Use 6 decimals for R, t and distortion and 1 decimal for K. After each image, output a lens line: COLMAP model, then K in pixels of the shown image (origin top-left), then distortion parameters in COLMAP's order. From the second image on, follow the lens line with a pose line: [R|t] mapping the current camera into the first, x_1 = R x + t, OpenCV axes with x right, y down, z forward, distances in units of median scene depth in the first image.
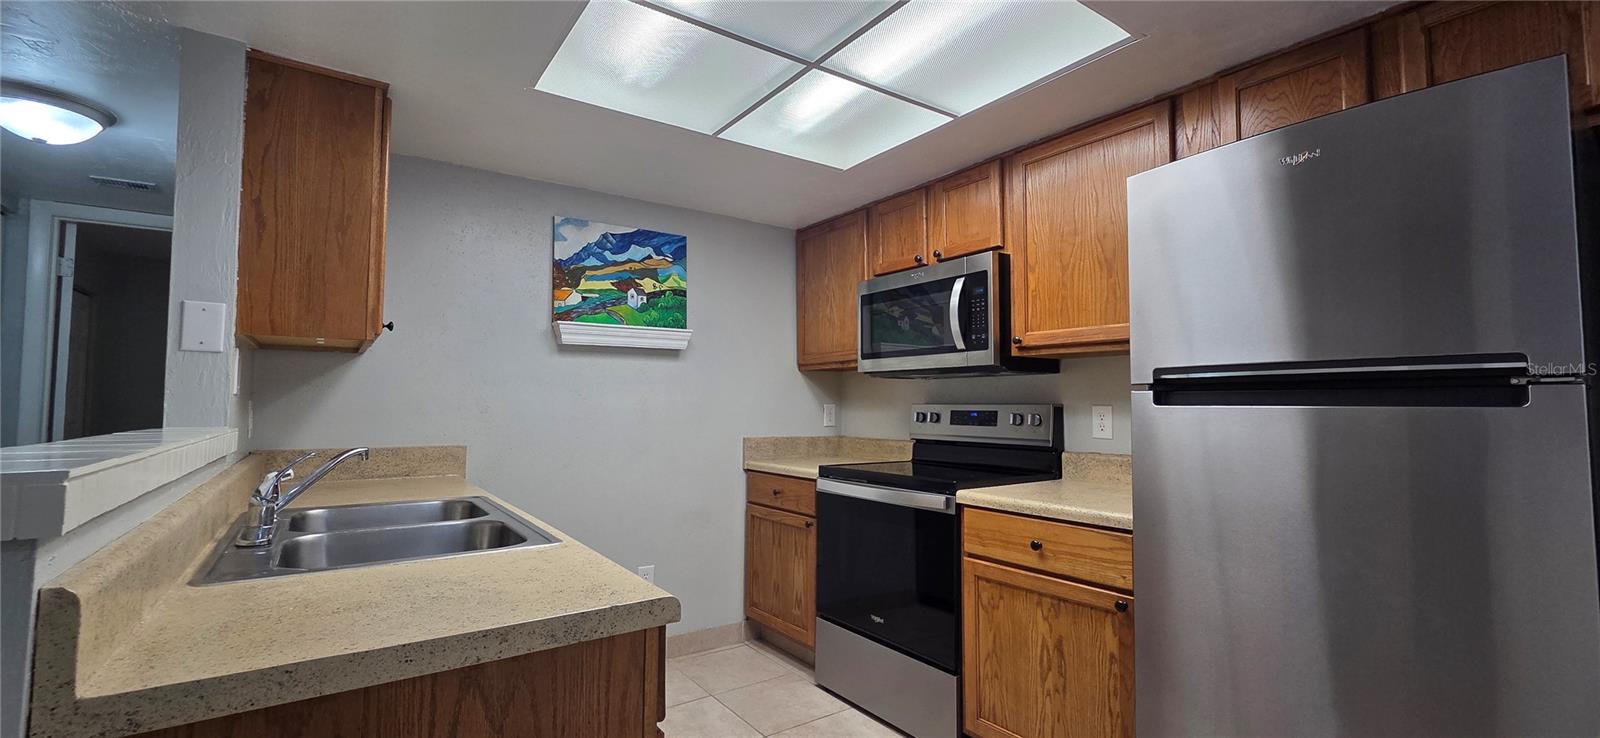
lens RADIAL K [[655.4, 0, 802.4], [0, 655.4, 371.9], [0, 0, 1]] dist [0.001914, -0.000122]
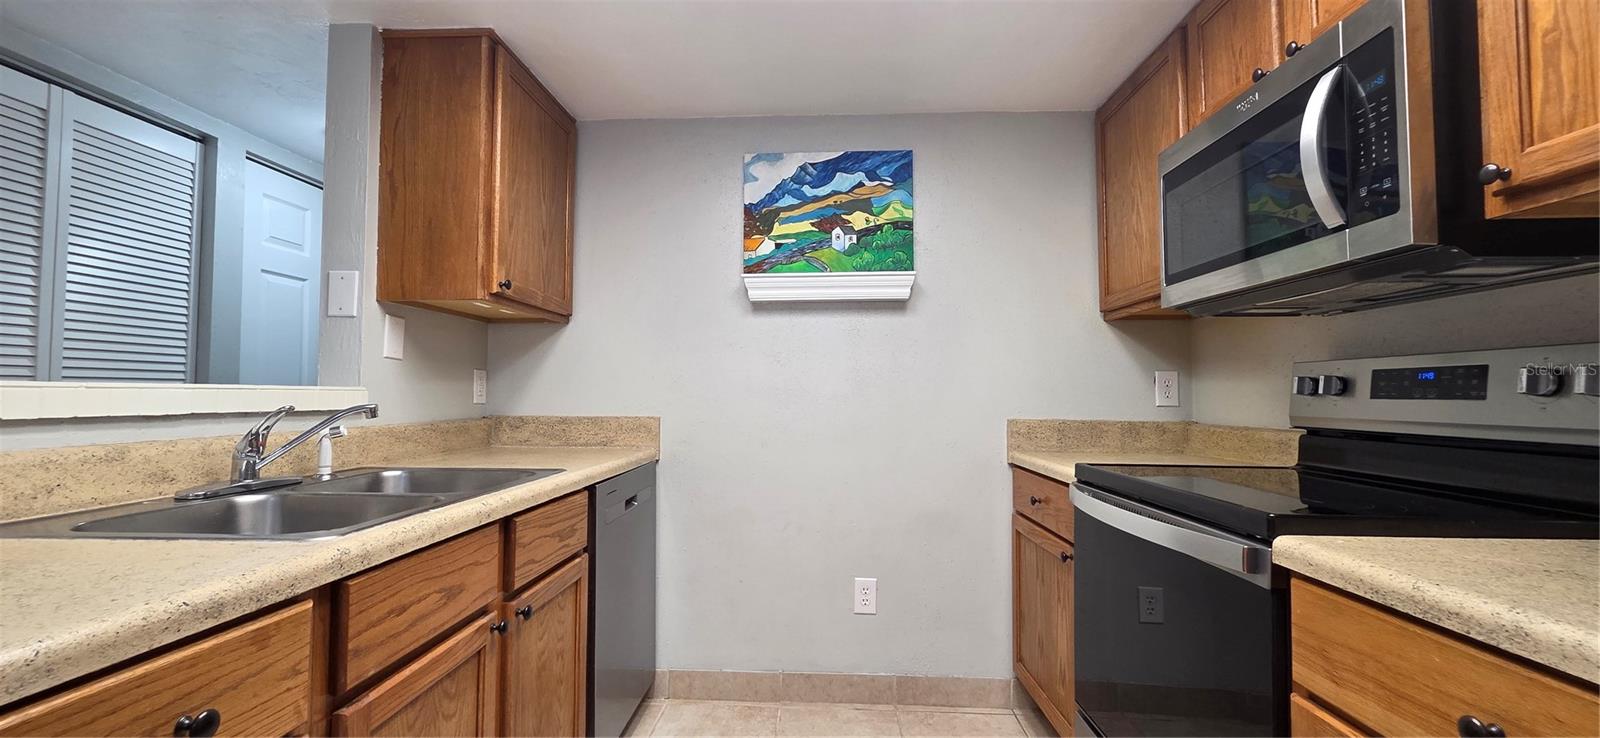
lens RADIAL K [[655.4, 0, 794.8], [0, 655.4, 367.8], [0, 0, 1]] dist [0.001914, -0.000122]
pose [[0.783519, -0.026016, -0.620823, 0.199032], [0.031093, 0.999513, -0.002644, 0.046504], [0.620589, -0.017232, 0.783947, 0.354645]]
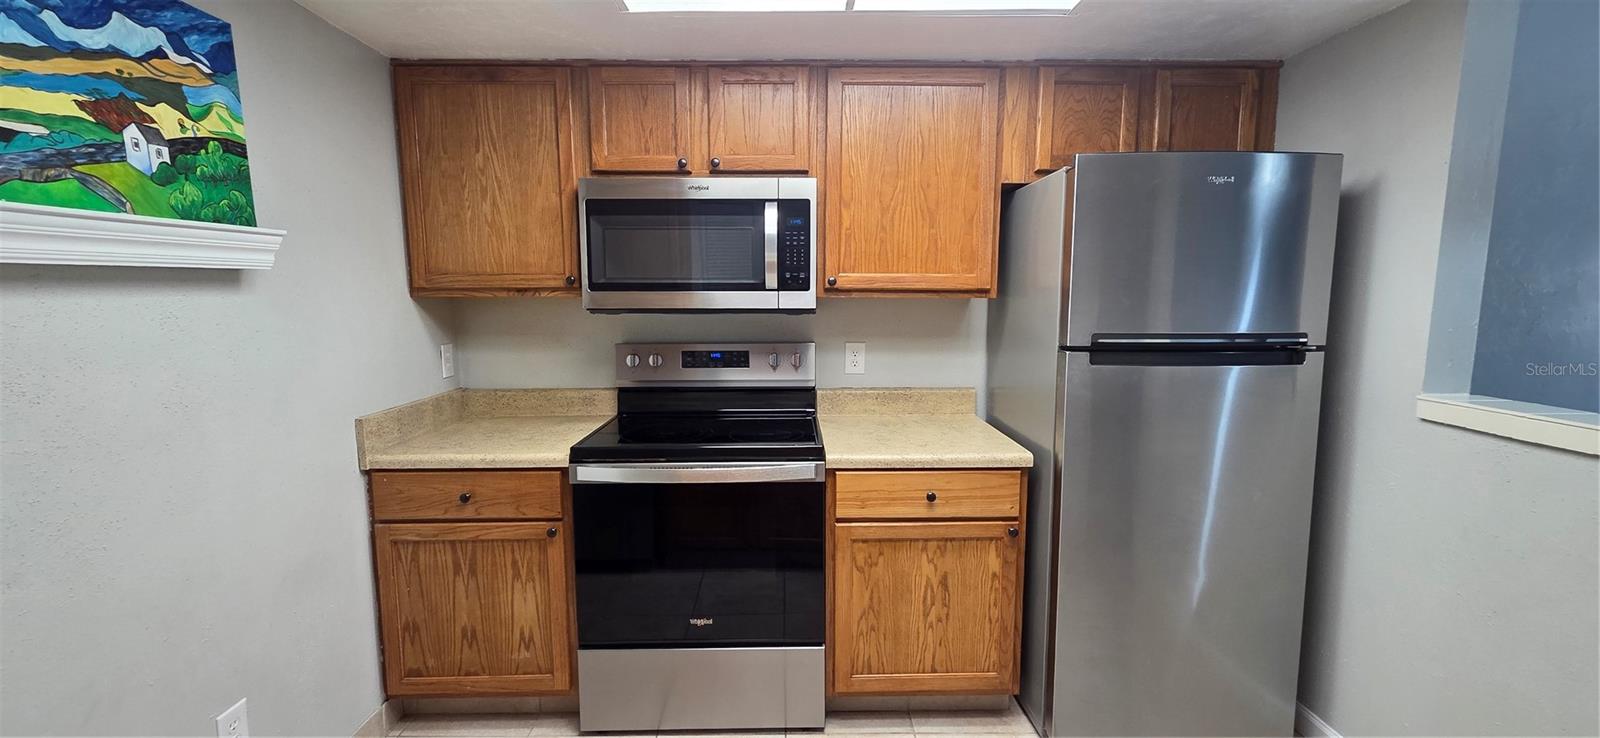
lens RADIAL K [[655.4, 0, 788.8], [0, 655.4, 368.2], [0, 0, 1]] dist [0.001914, -0.000122]
pose [[0.577402, -0.105071, 0.809671, -0.390649], [-0.036884, 0.987315, 0.154428, -0.056214], [-0.815626, -0.119031, 0.566203, 0.421061]]
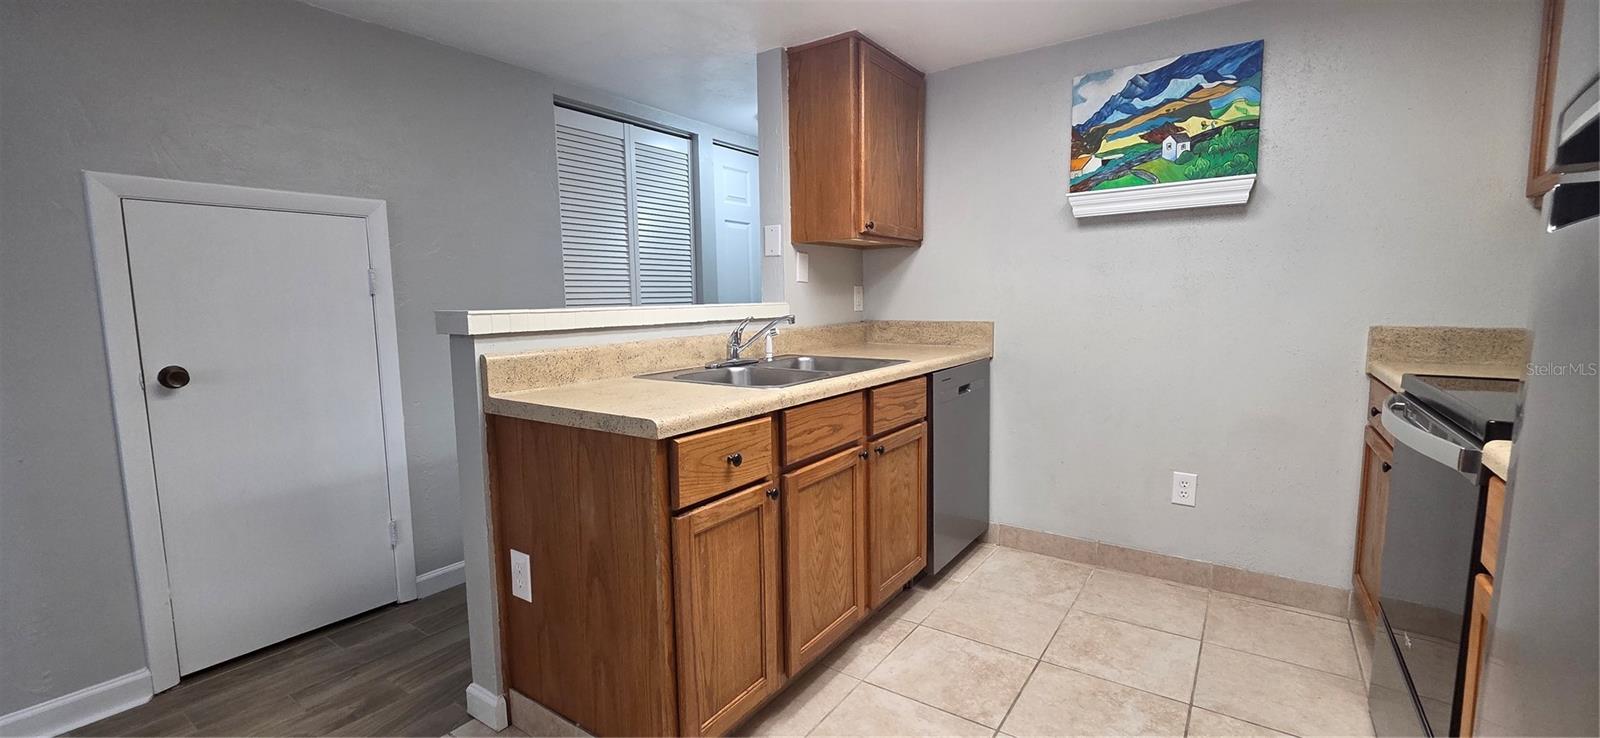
lens RADIAL K [[655.4, 0, 797.3], [0, 655.4, 368.3], [0, 0, 1]] dist [0.001914, -0.000122]
pose [[0.330839, 0.095357, -0.938857, 0.395560], [0.064455, 0.990275, 0.123292, 0.028949], [0.941483, -0.101304, 0.321475, 0.288399]]
